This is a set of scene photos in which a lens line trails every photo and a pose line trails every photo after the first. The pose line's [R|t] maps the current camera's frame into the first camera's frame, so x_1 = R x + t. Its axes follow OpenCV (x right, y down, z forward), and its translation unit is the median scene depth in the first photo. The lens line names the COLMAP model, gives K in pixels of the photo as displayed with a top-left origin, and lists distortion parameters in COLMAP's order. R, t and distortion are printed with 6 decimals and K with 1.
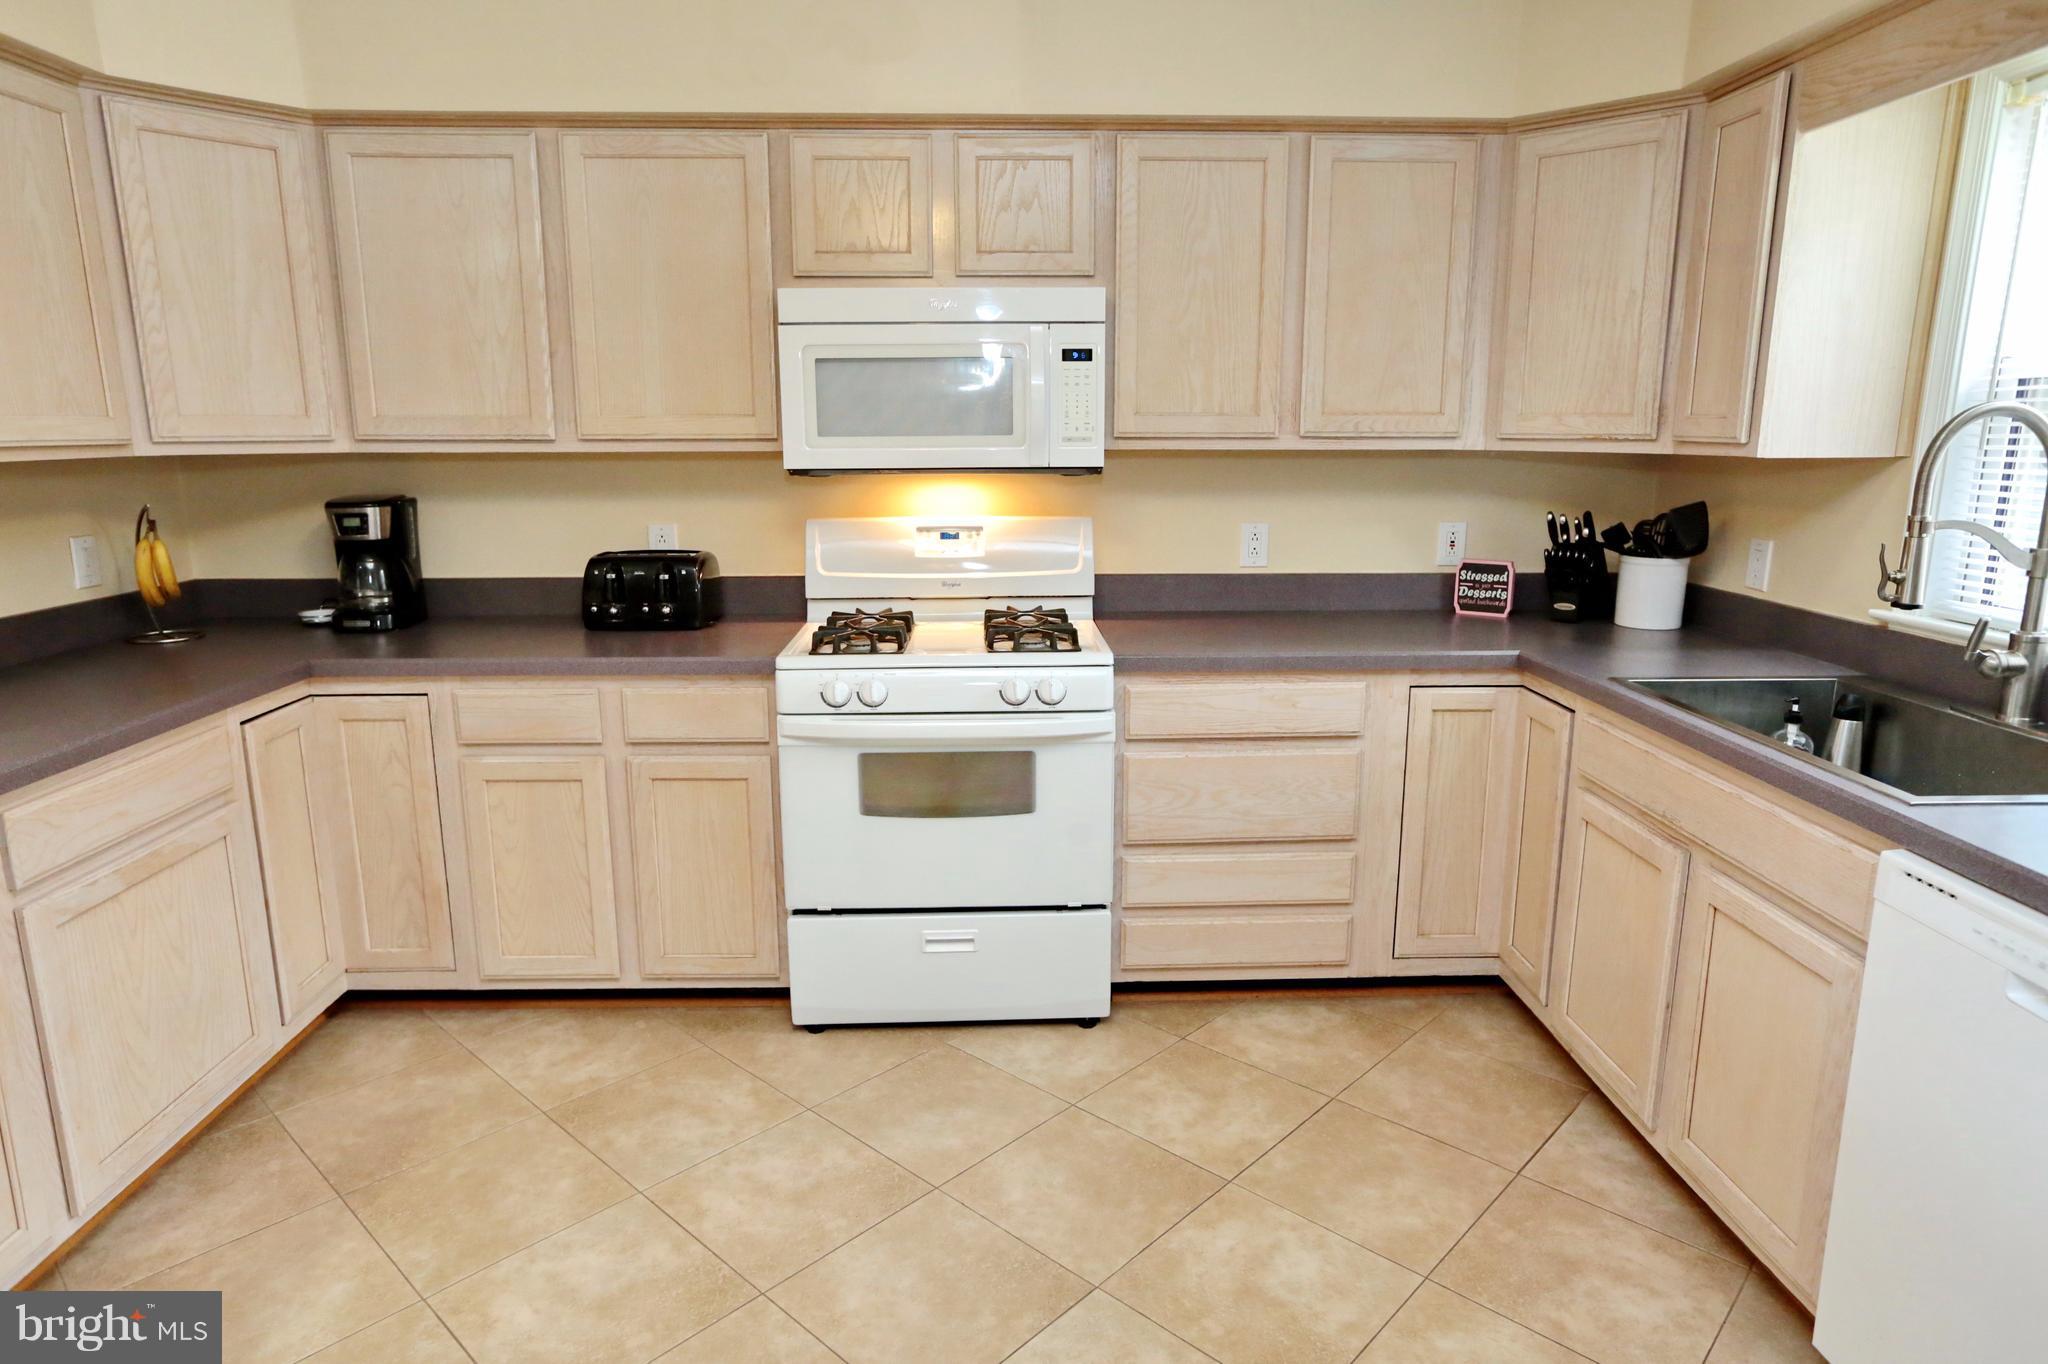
lens RADIAL K [[1223.8, 0, 1023.3], [0, 1223.8, 676.6], [0, 0, 1]] dist [-0.026624, 0.015625]
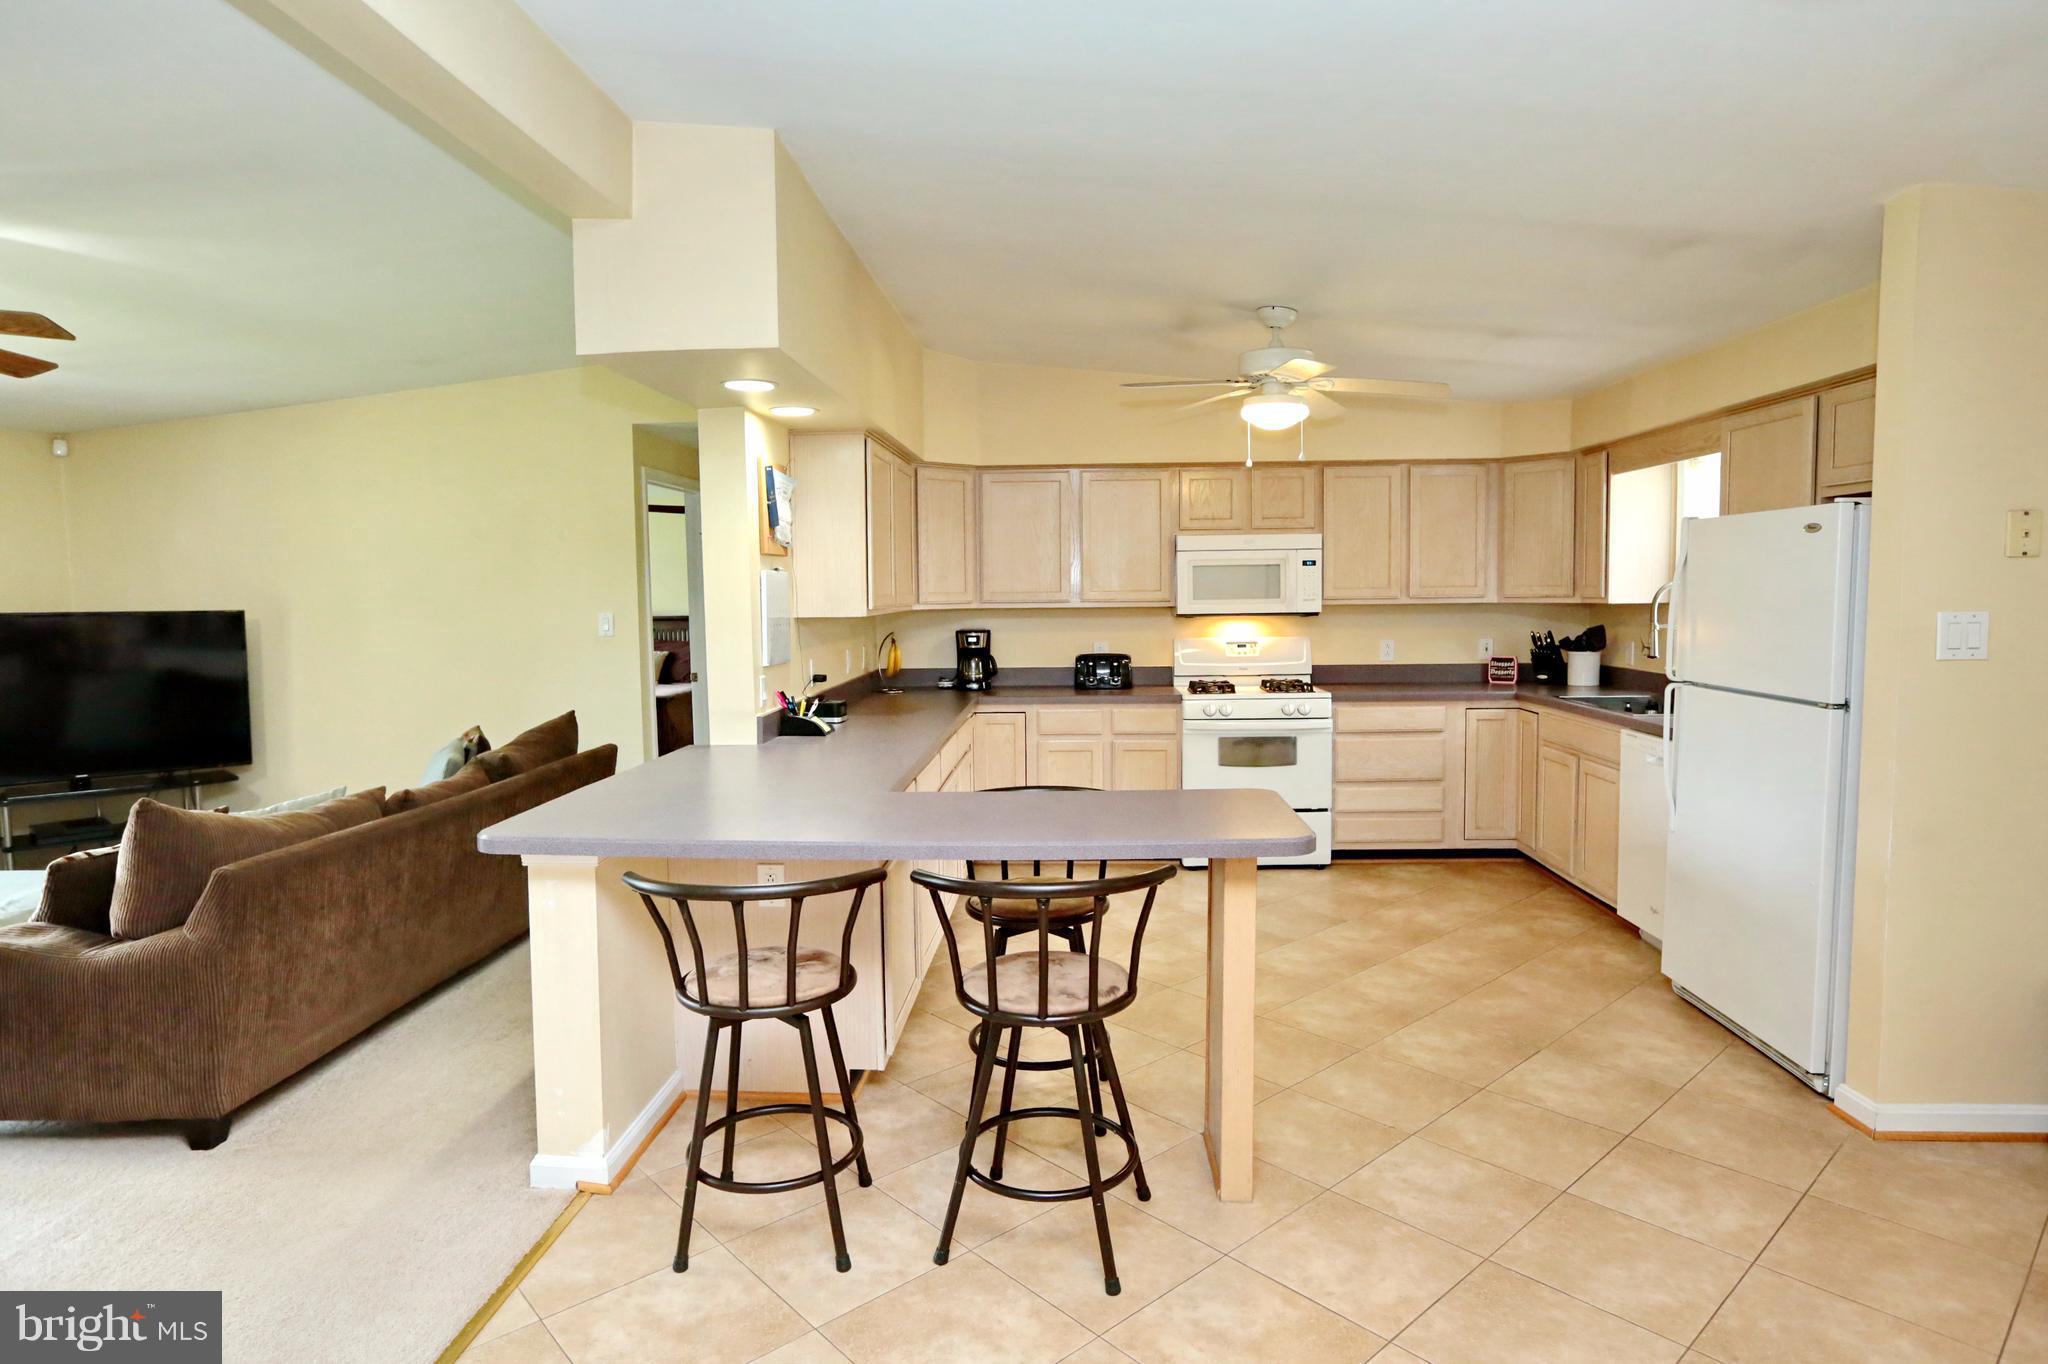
lens RADIAL K [[1137.0, 0, 1043.1], [0, 1137.0, 678.8], [0, 0, 1]] dist [-0.024429, 0.007804]
pose [[0.997469, -0.006334, -0.070817, -0.297689], [-0.002734, 0.991870, -0.127228, 0.216420], [0.071048, 0.127100, 0.989342, -1.078996]]
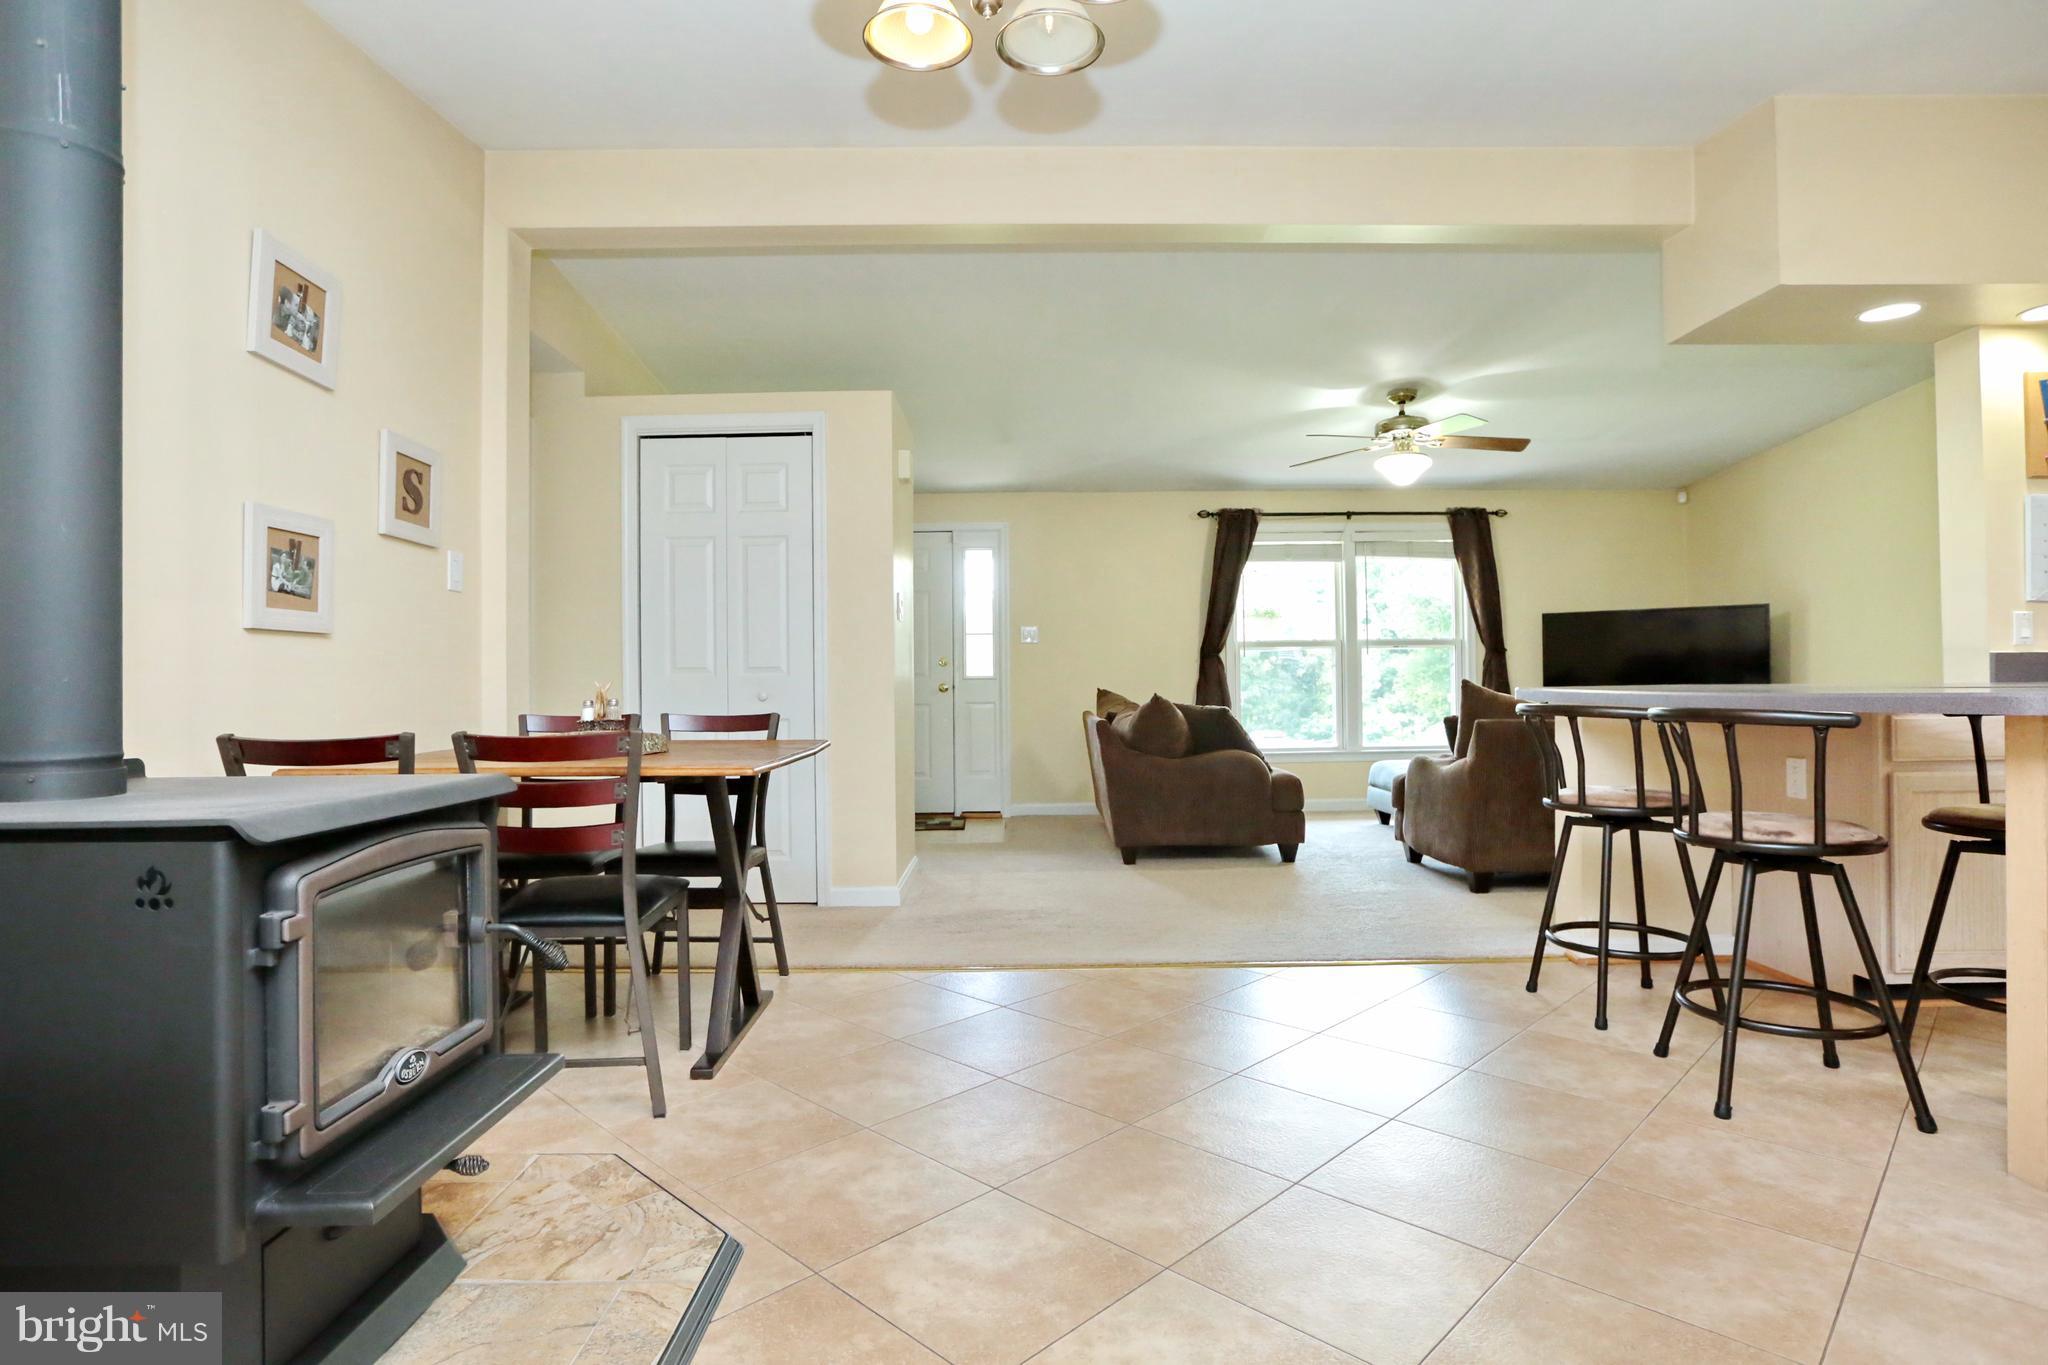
lens RADIAL K [[1096.5, 0, 1008.5], [0, 1096.5, 682.1], [0, 0, 1]] dist [-0.015579, 0.012254]
pose [[-0.006092, -0.007966, -0.999950, 0.545547], [-0.199632, 0.979849, -0.006590, 0.366634], [0.979852, 0.199582, -0.007560, -0.822673]]
